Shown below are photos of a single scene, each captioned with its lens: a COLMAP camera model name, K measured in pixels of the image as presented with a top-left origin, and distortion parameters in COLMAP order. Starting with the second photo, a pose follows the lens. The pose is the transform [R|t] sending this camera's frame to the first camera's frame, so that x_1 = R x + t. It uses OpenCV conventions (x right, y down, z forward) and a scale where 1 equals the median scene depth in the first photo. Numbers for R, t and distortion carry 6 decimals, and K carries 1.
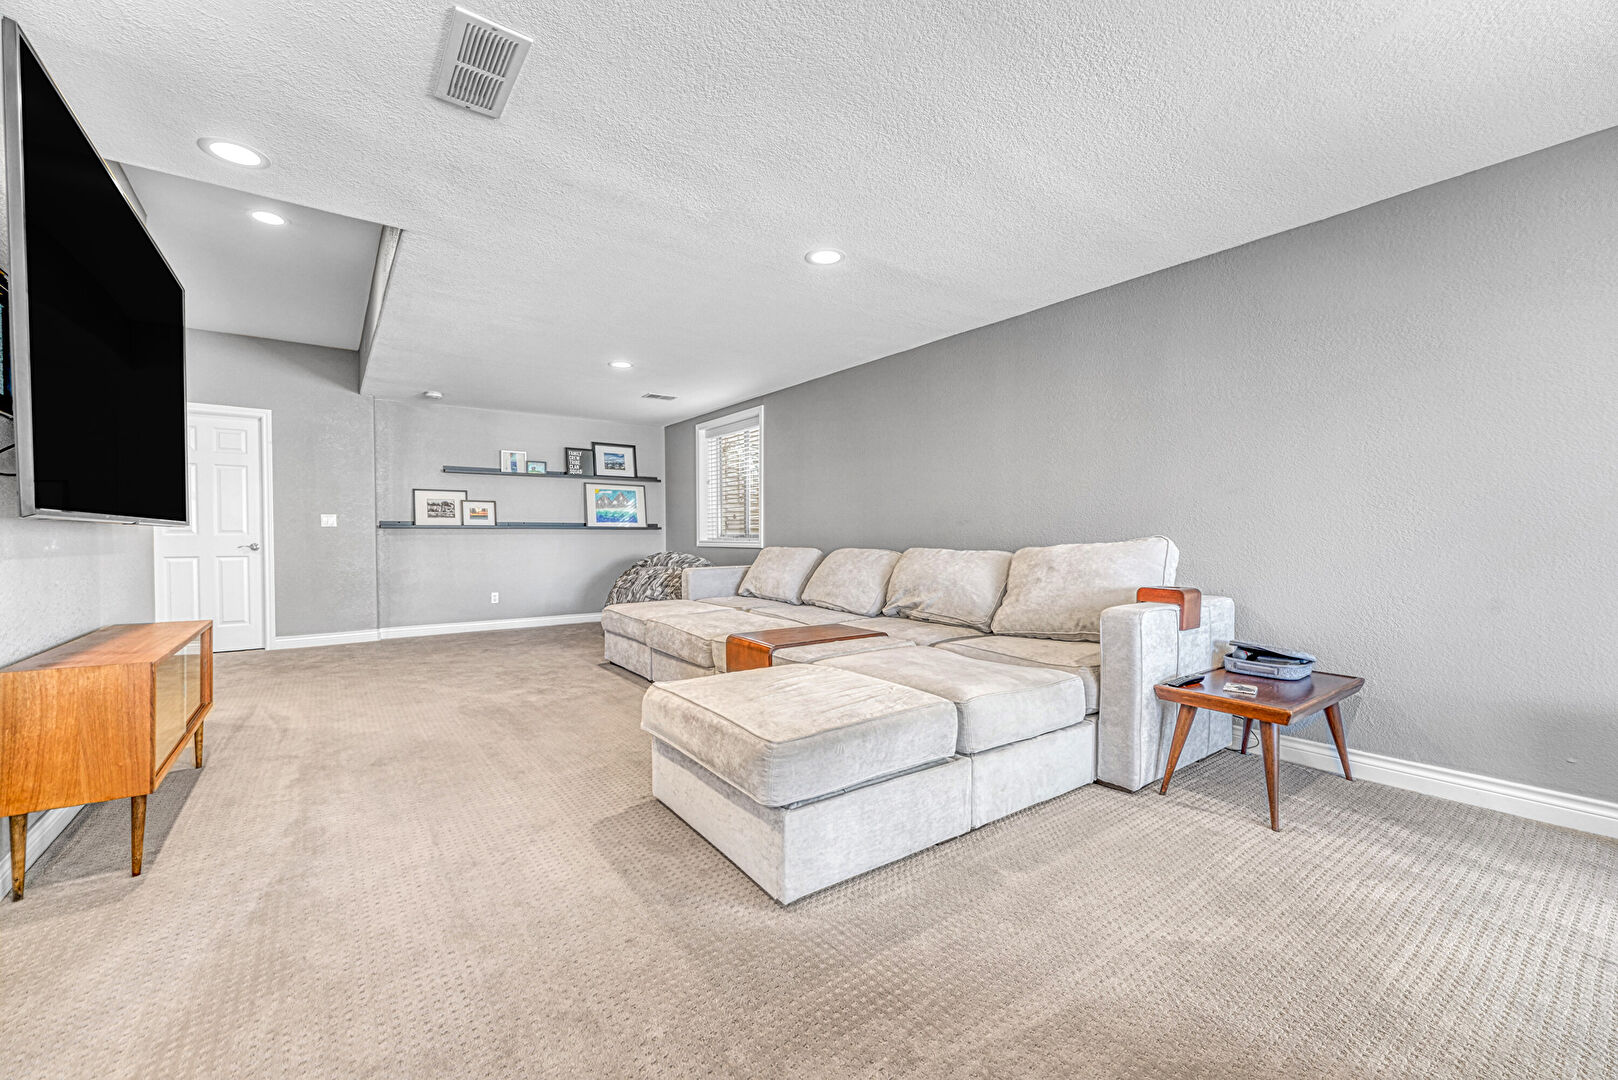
lens RADIAL K [[644.4, 0, 806.4], [0, 644.4, 546.3], [0, 0, 1]] dist [-0.000712, 0.000682]
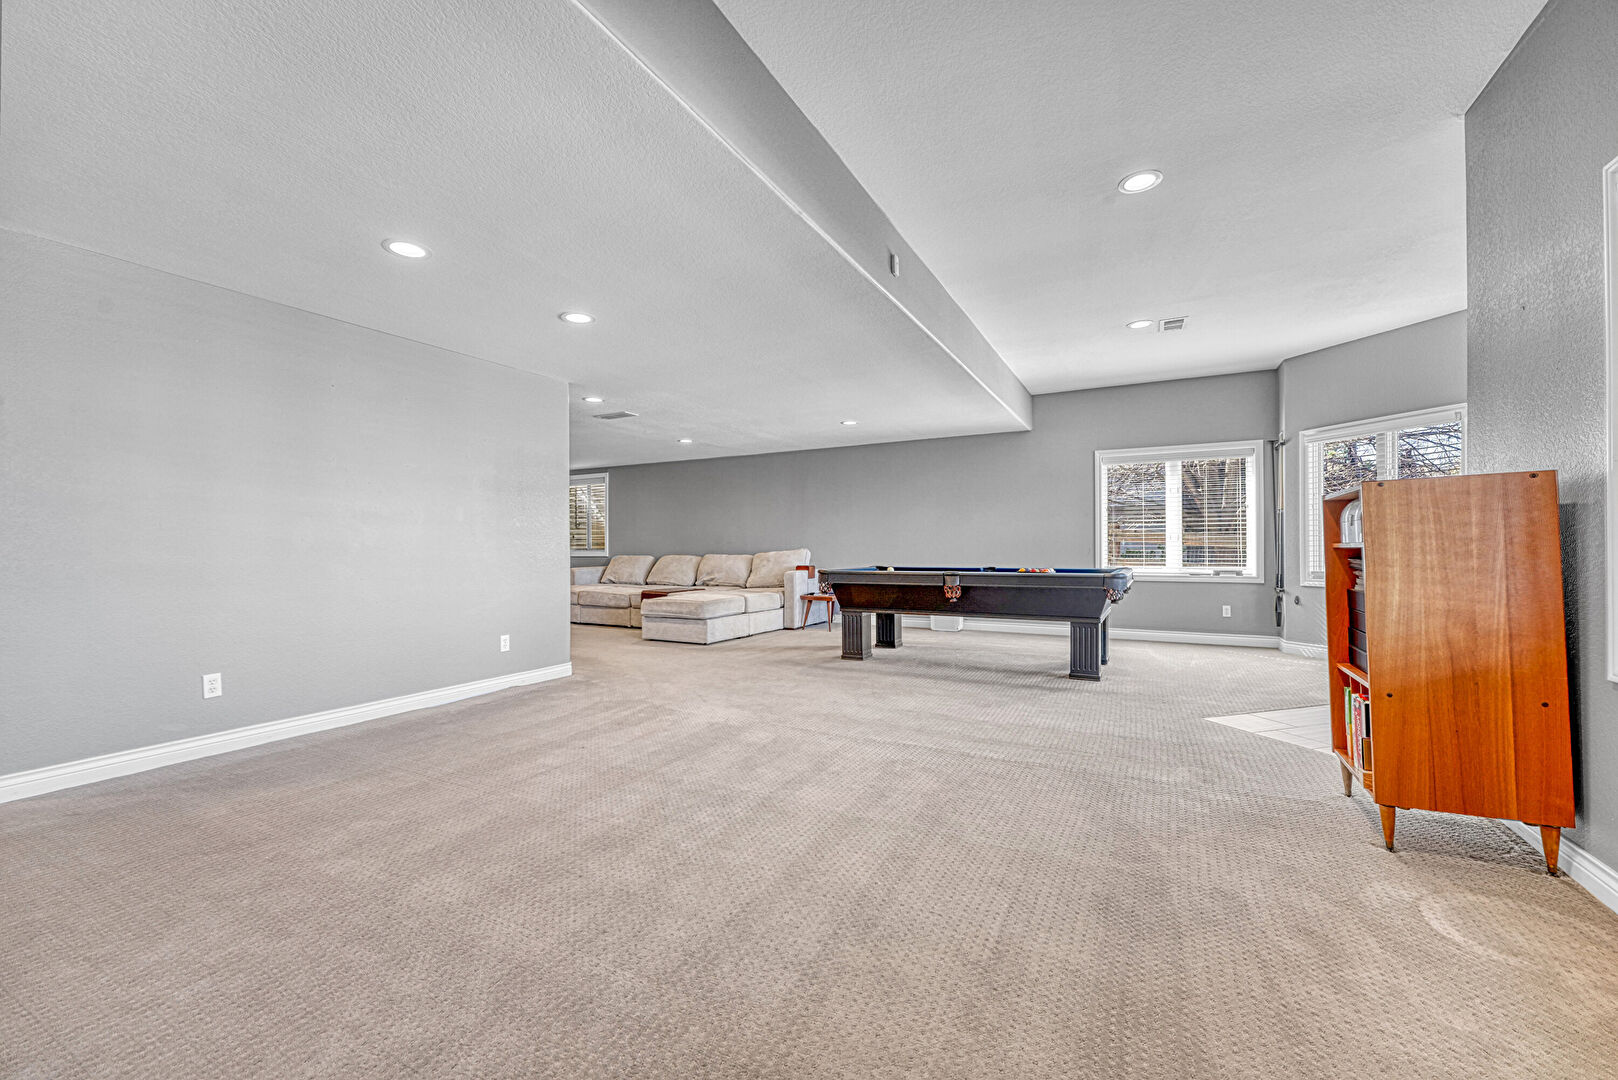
lens RADIAL K [[644.4, 0, 806.4], [0, 644.4, 546.3], [0, 0, 1]] dist [-0.000712, 0.000682]
pose [[0.907879, -0.004537, 0.419208, -0.539367], [0.013045, 0.999763, -0.017431, 0.021813], [-0.419030, 0.021294, 0.907723, -1.346041]]
